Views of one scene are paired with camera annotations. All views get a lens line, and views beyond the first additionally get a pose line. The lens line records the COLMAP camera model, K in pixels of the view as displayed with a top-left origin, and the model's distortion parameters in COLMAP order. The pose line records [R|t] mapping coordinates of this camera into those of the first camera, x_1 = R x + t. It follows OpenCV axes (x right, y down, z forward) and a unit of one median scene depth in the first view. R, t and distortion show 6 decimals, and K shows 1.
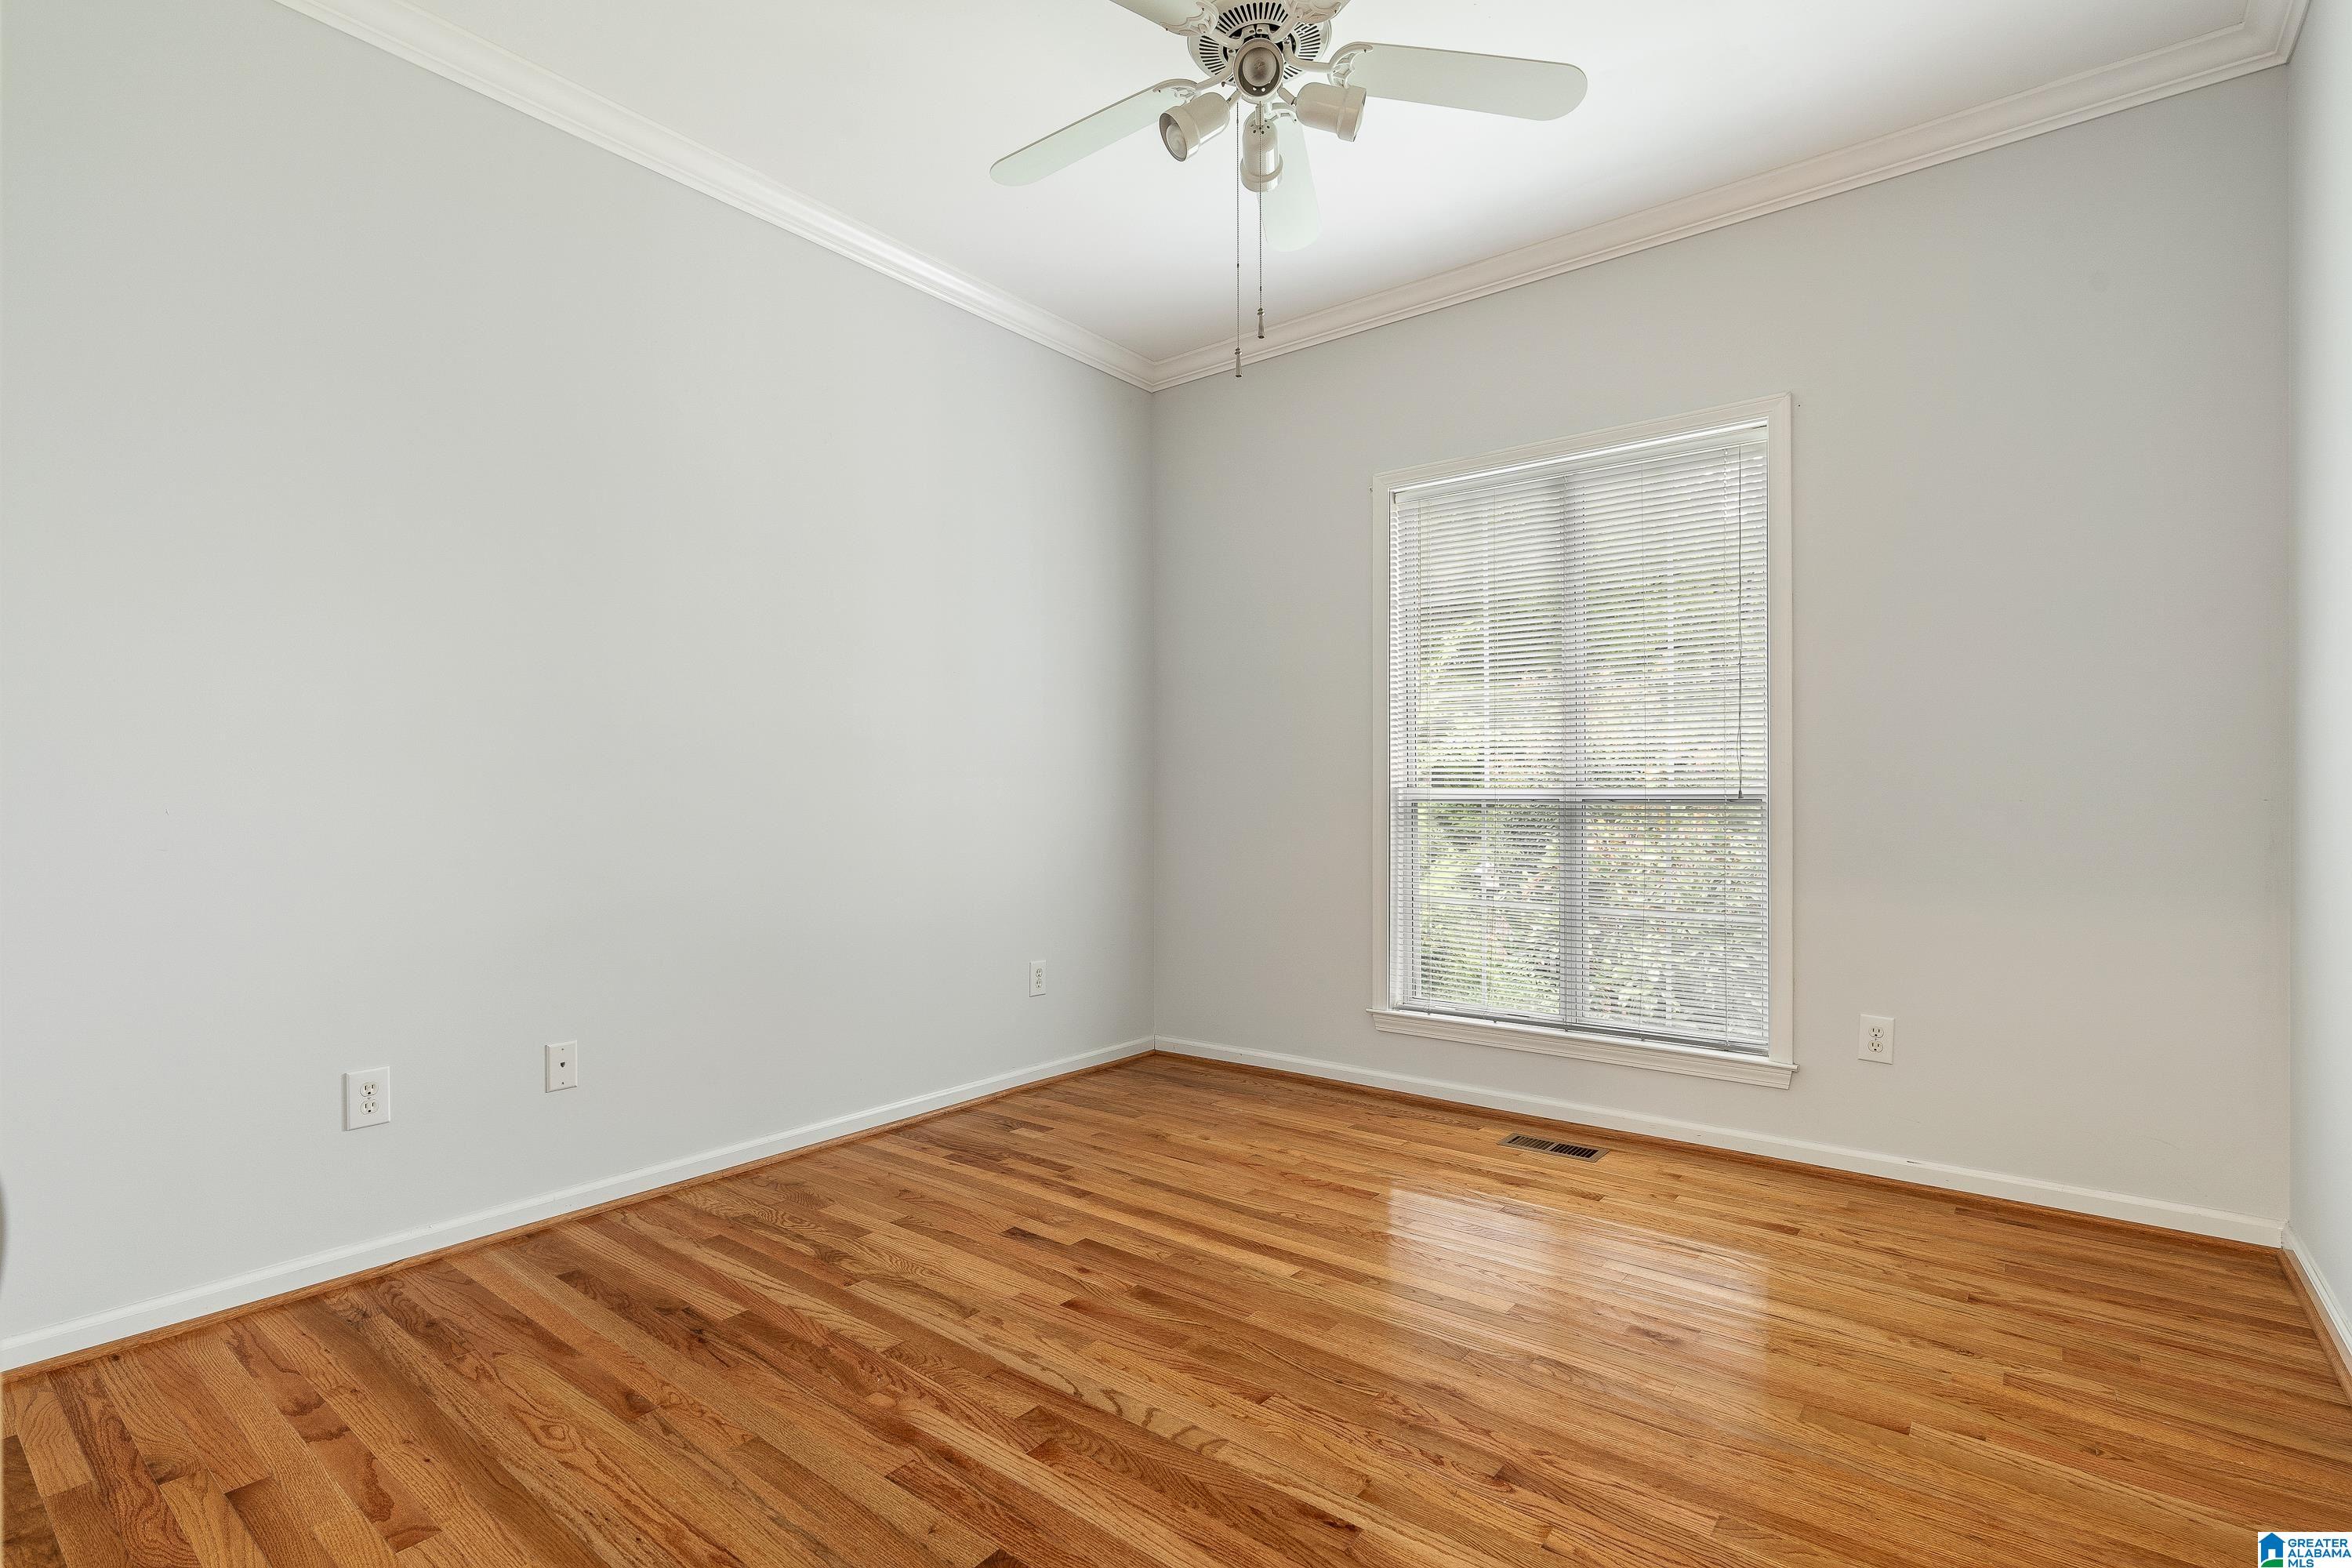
lens RADIAL K [[1138.0, 0, 1166.1], [0, 1138.0, 801.9], [0, 0, 1]] dist [0.003347, 0.000237]
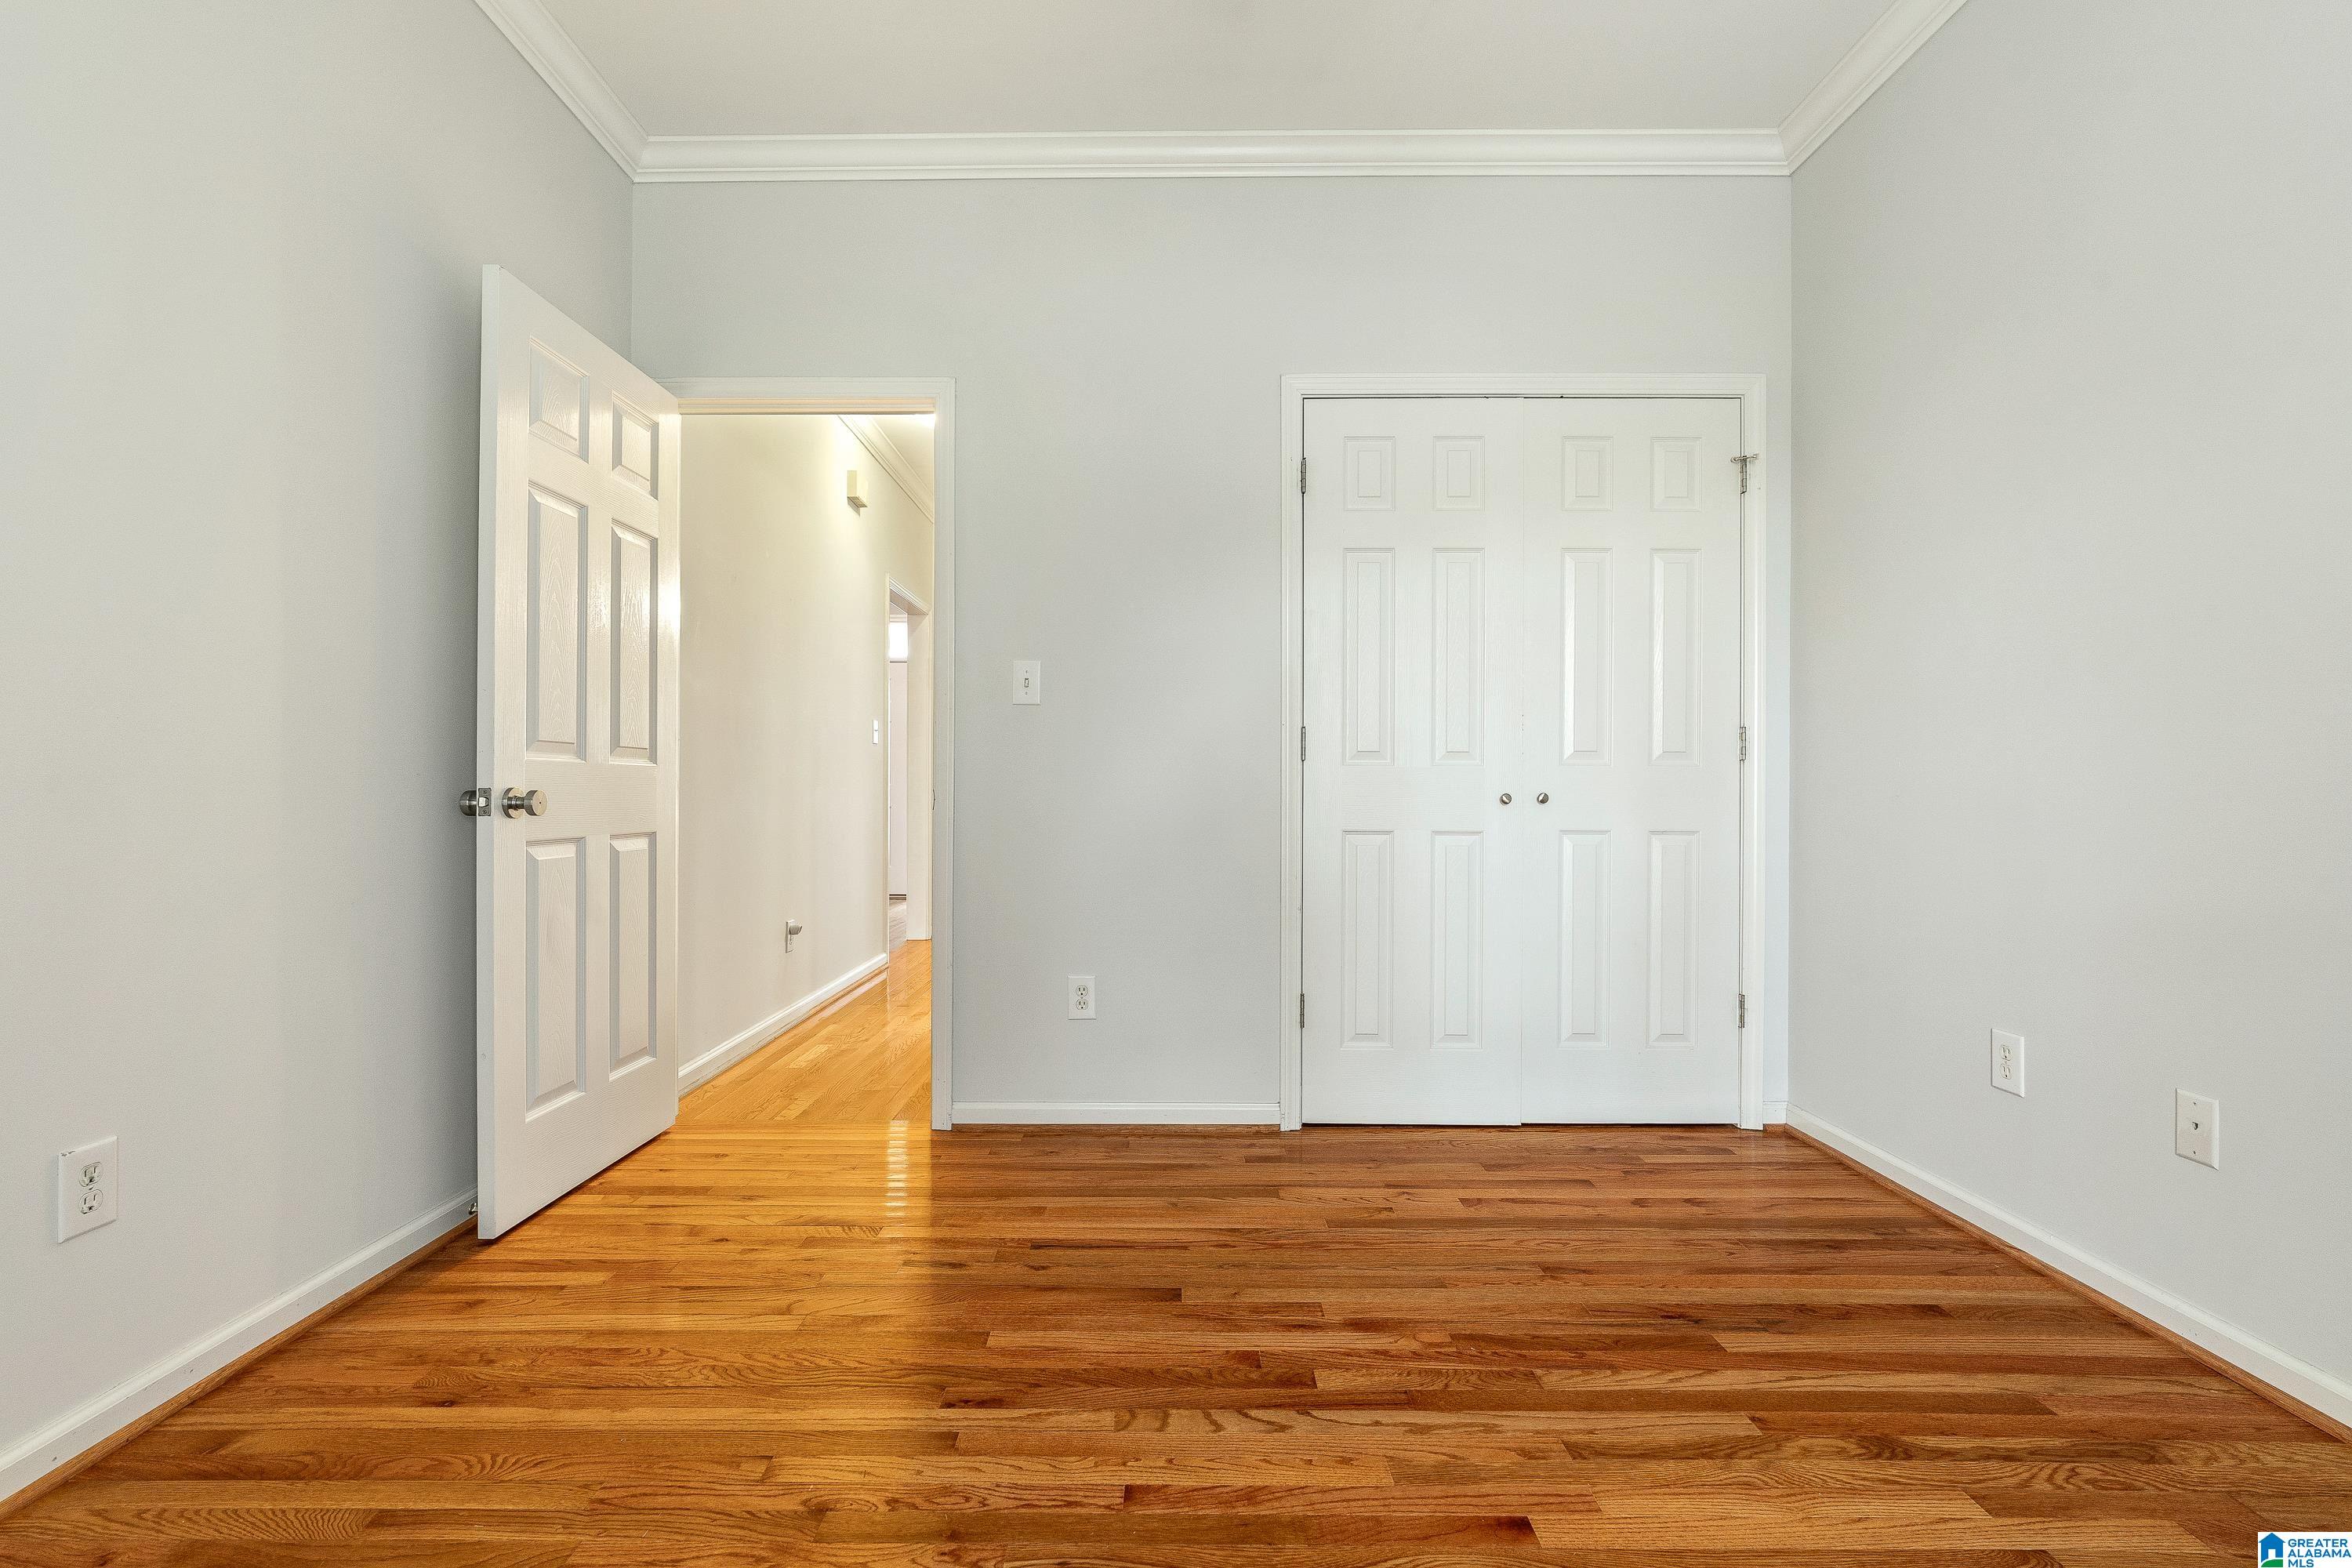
lens RADIAL K [[1071.2, 0, 1174.9], [0, 1071.2, 779.3], [0, 0, 1]] dist [0.000307, 0.001311]
pose [[-0.796490, -0.010669, -0.604557, 0.475967], [-0.002382, 0.999892, -0.014508, 0.041003], [0.604647, -0.010115, -0.796429, 1.506770]]
